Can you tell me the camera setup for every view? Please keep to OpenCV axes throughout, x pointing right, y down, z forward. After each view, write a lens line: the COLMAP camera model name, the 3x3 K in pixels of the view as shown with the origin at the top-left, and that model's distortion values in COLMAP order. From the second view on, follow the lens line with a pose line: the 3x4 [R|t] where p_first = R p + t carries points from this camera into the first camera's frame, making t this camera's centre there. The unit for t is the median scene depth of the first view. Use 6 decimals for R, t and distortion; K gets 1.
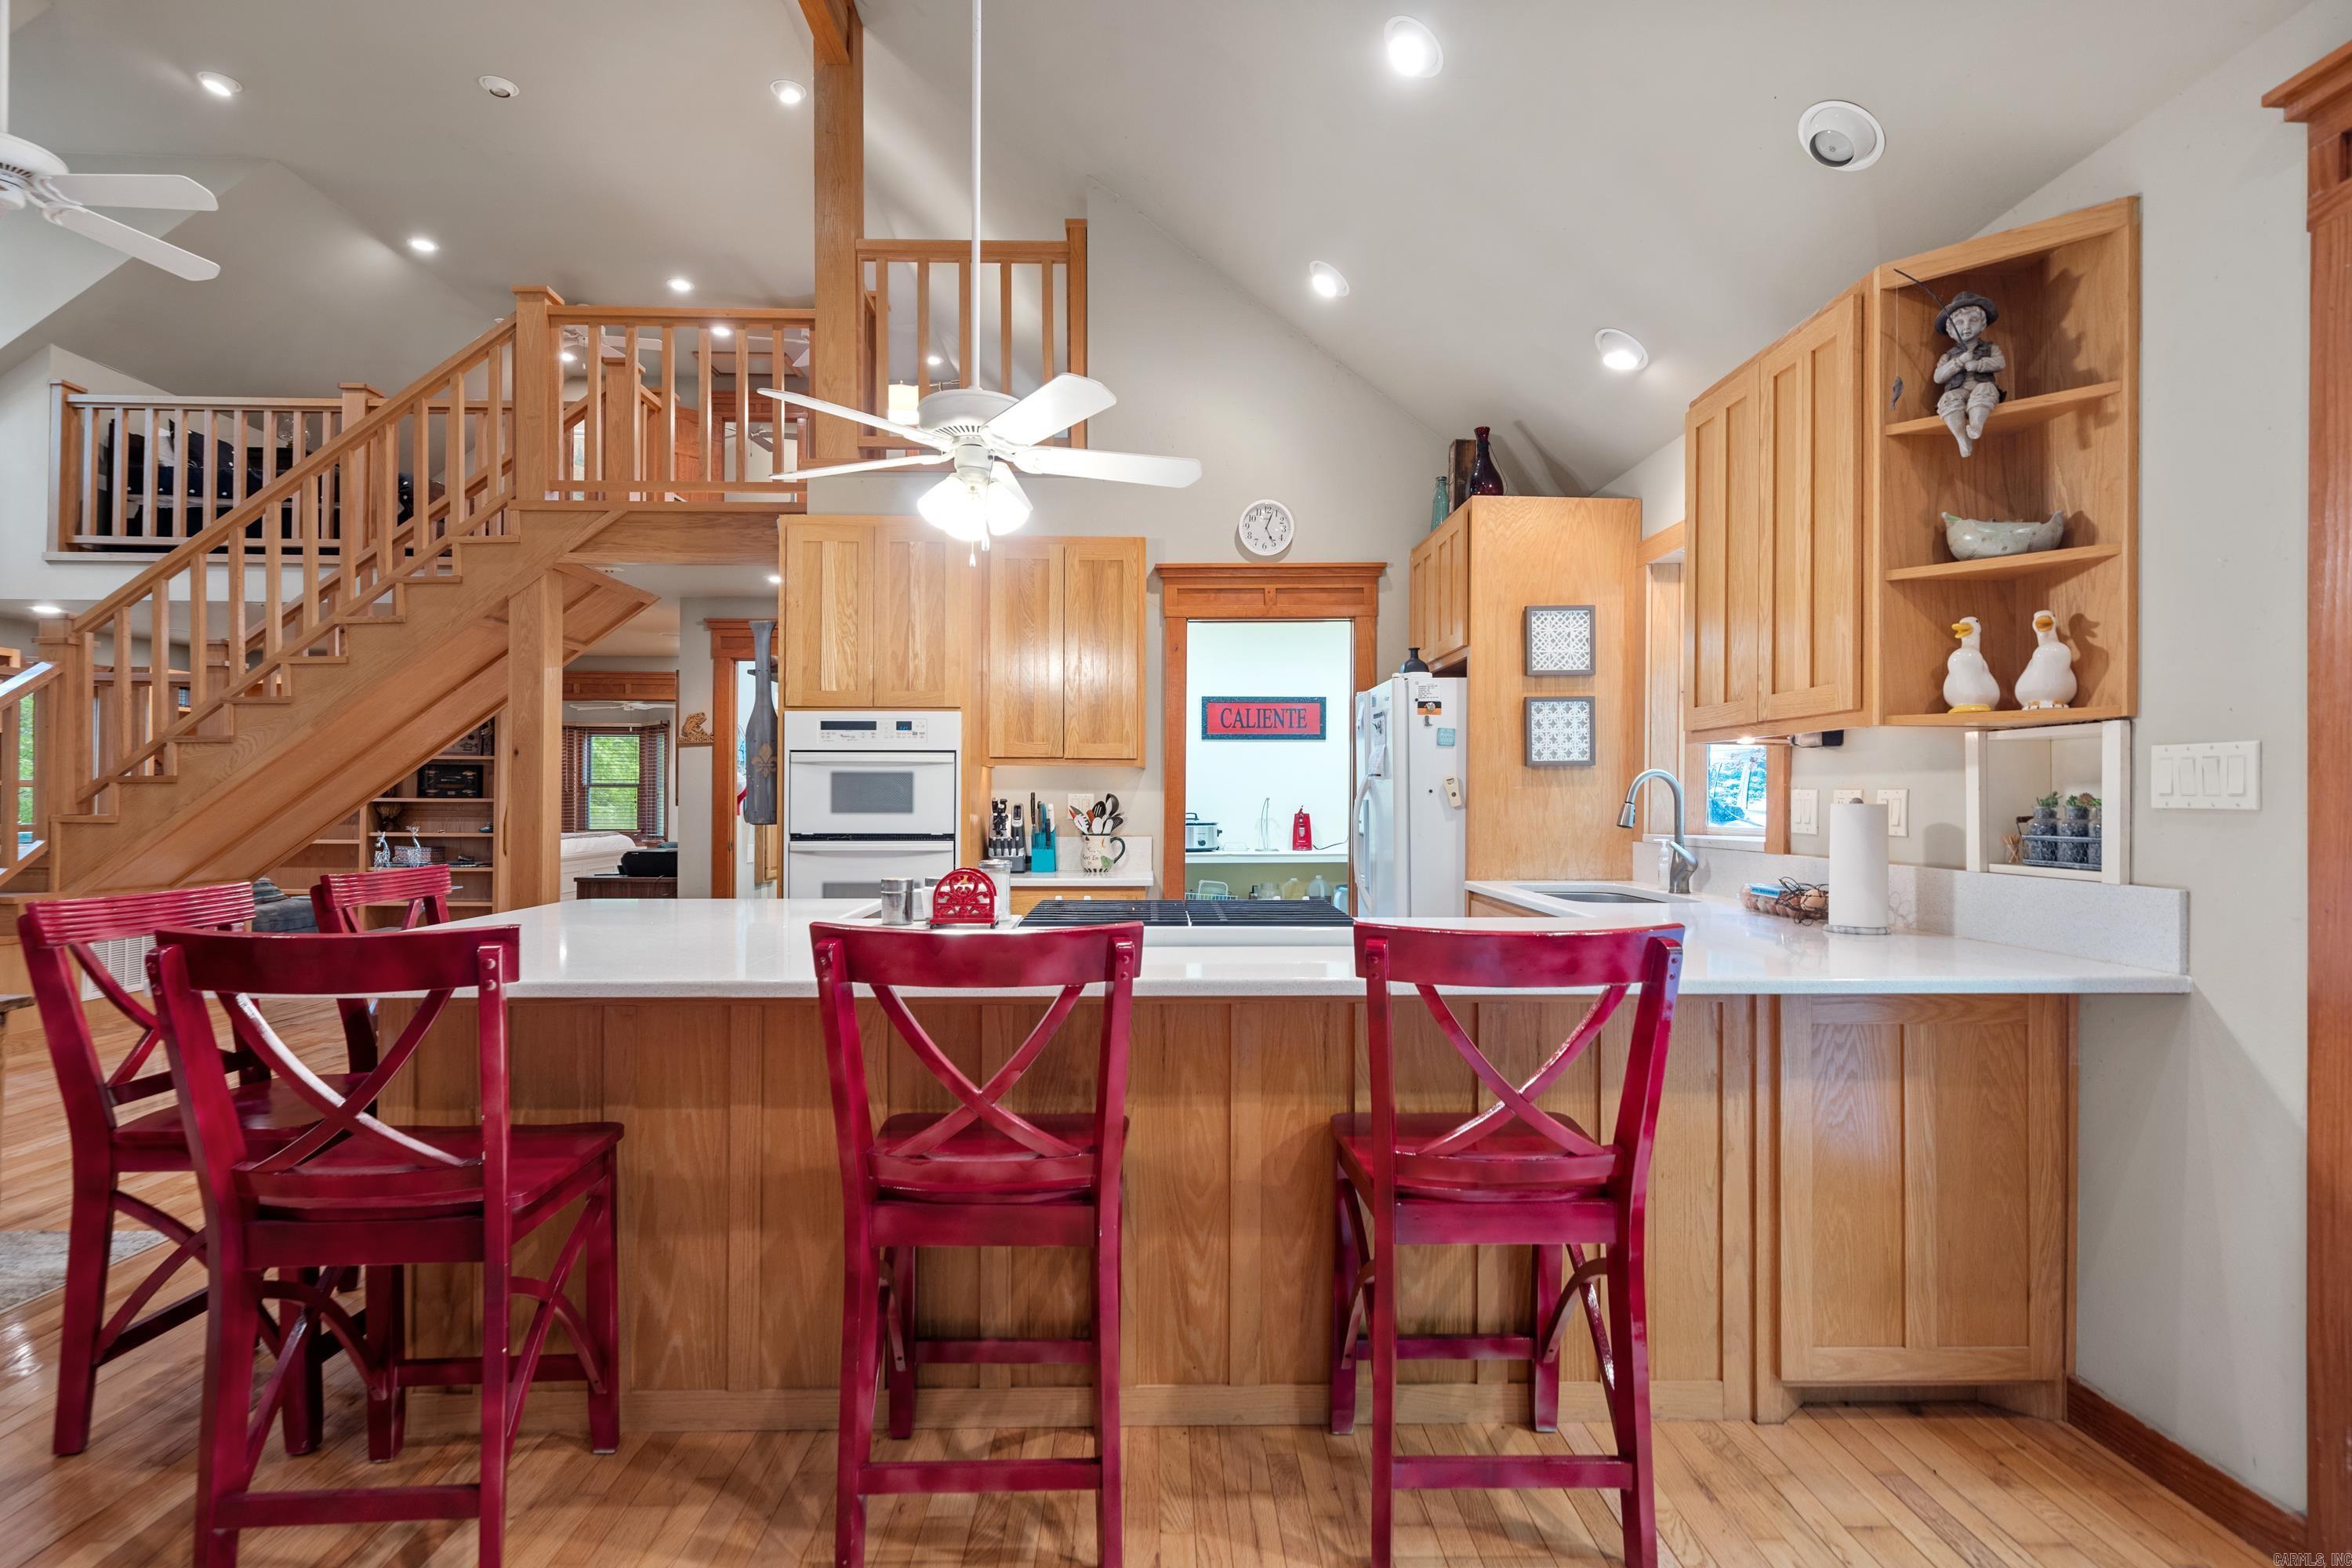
lens RADIAL K [[1154.7, 0, 1168.0], [0, 1154.7, 788.1], [0, 0, 1]] dist [-0.000576, -0.001418]
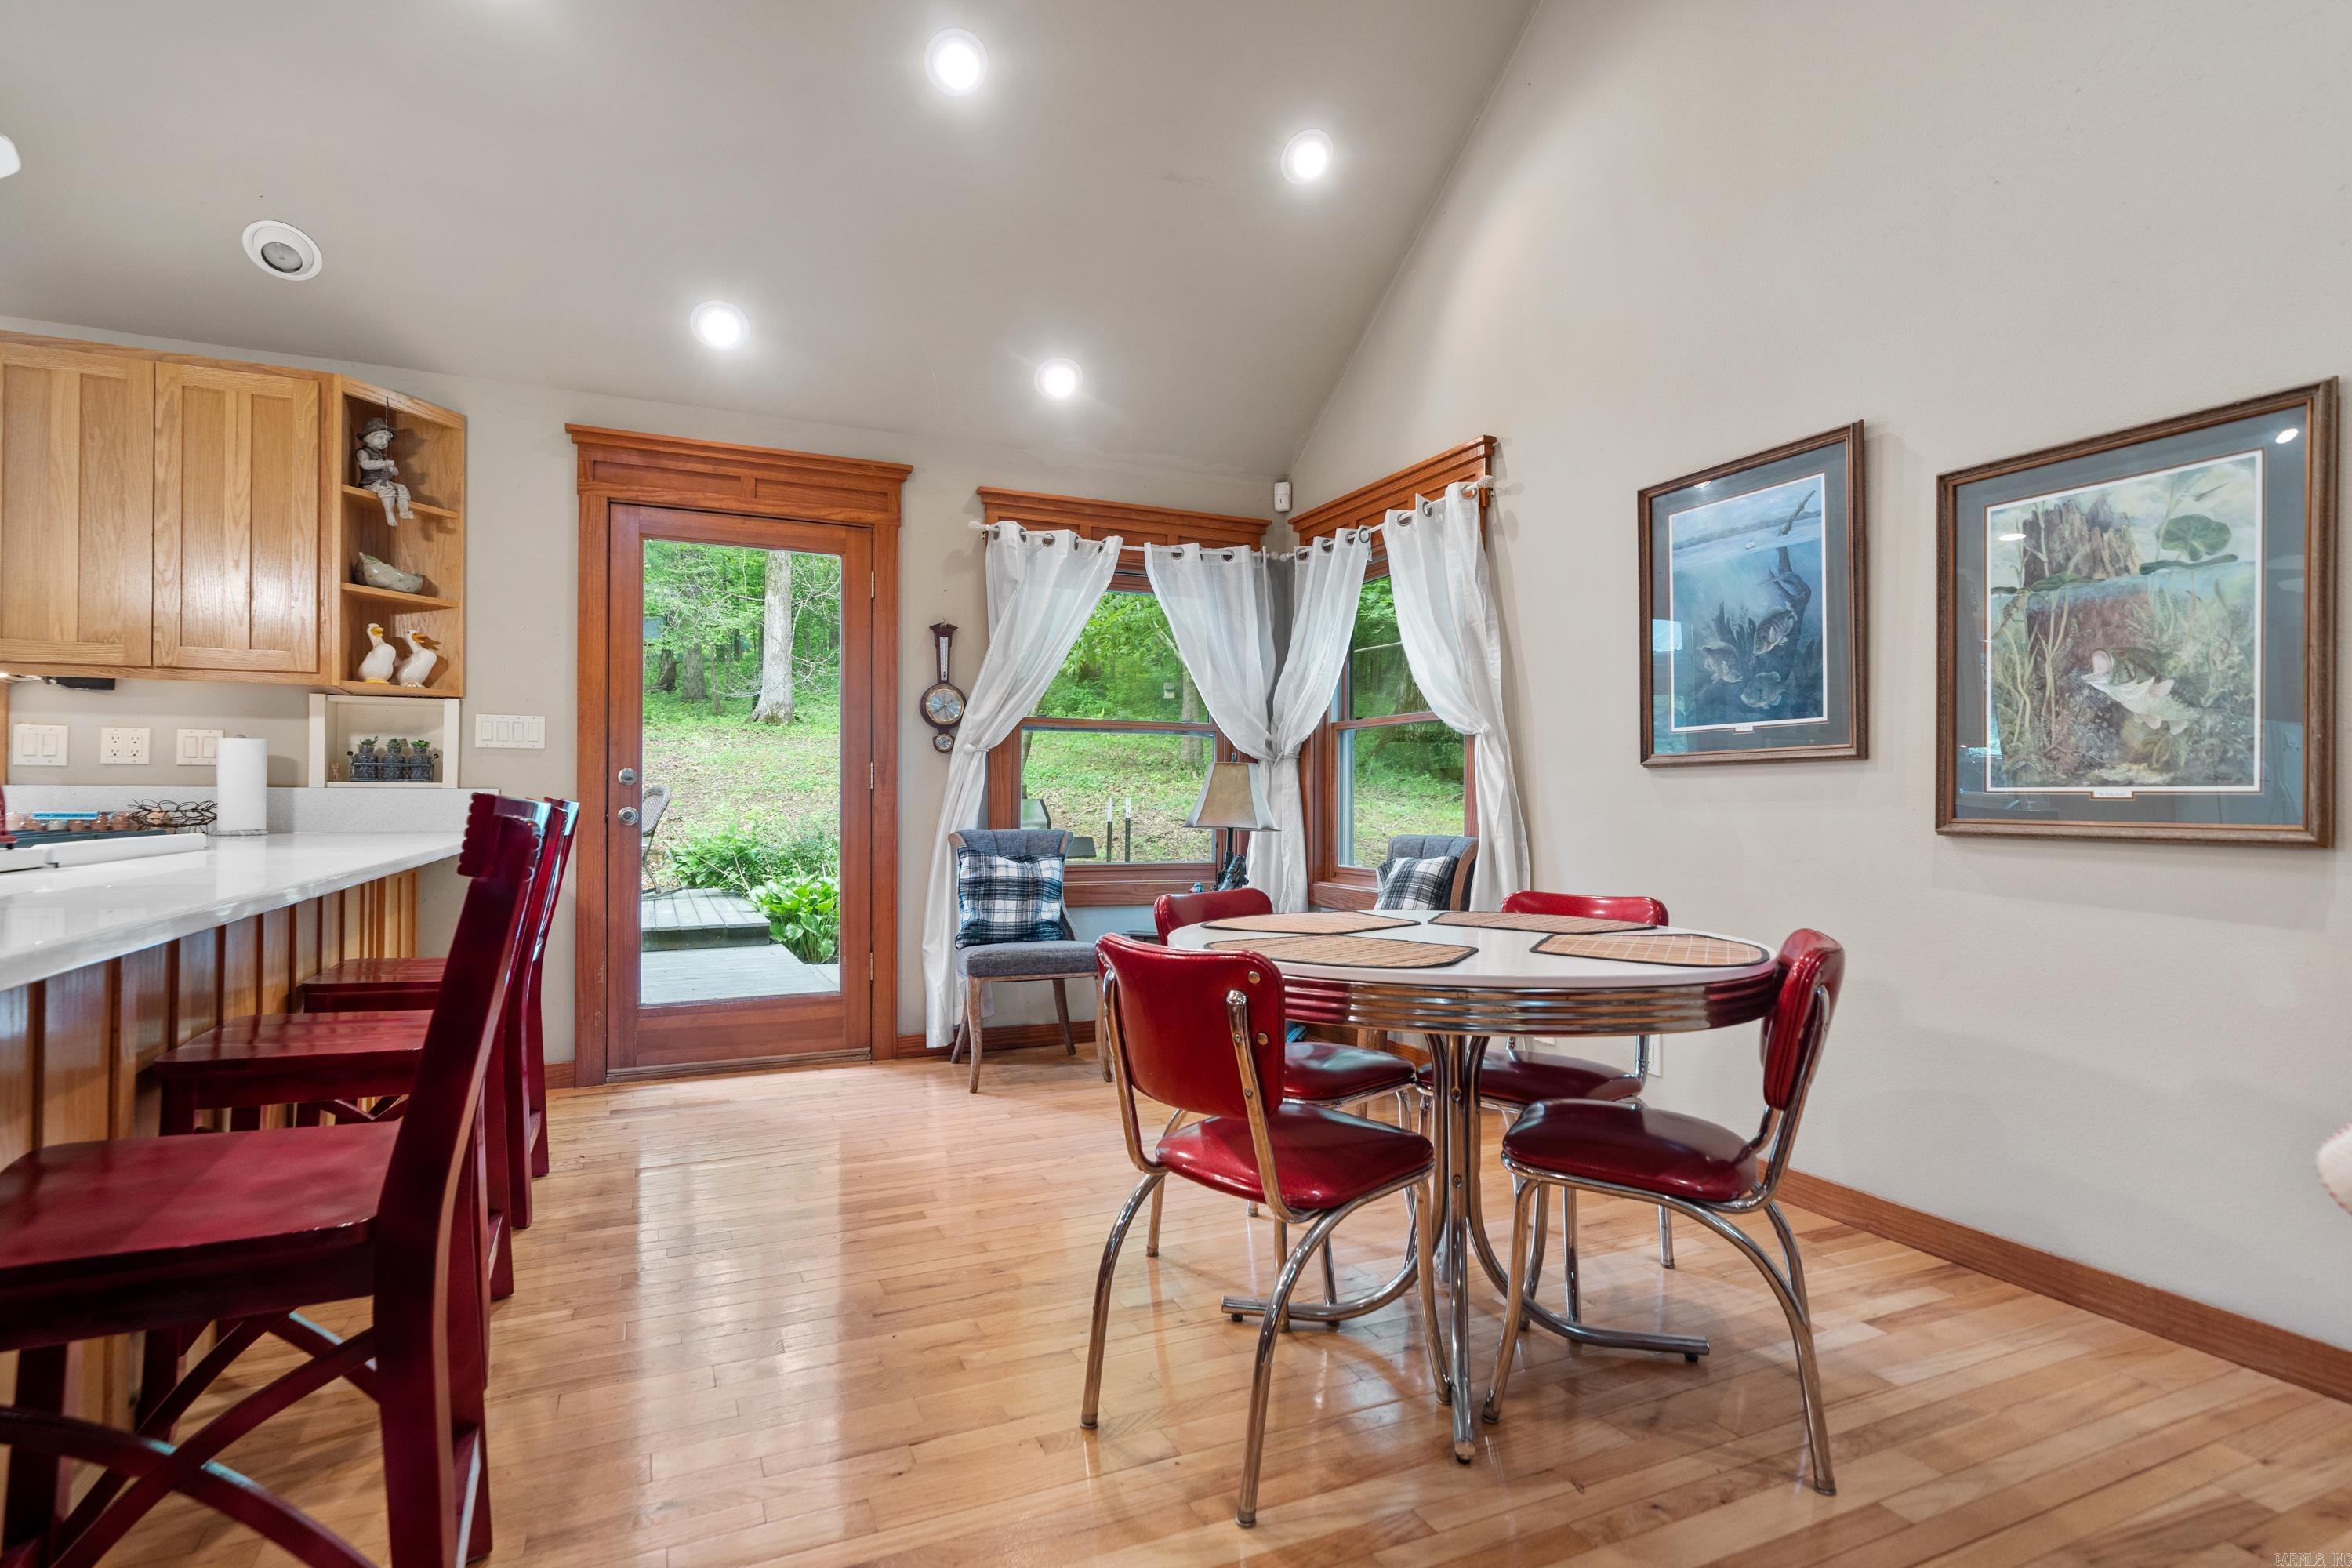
lens RADIAL K [[1154.7, 0, 1180.1], [0, 1154.7, 795.7], [0, 0, 1]] dist [-0.000576, -0.001418]
pose [[-0.393782, 0.005055, 0.919190, -0.623004], [-0.009748, 0.999906, -0.009675, 0.048385], [-0.919152, -0.012770, -0.393696, 0.315523]]
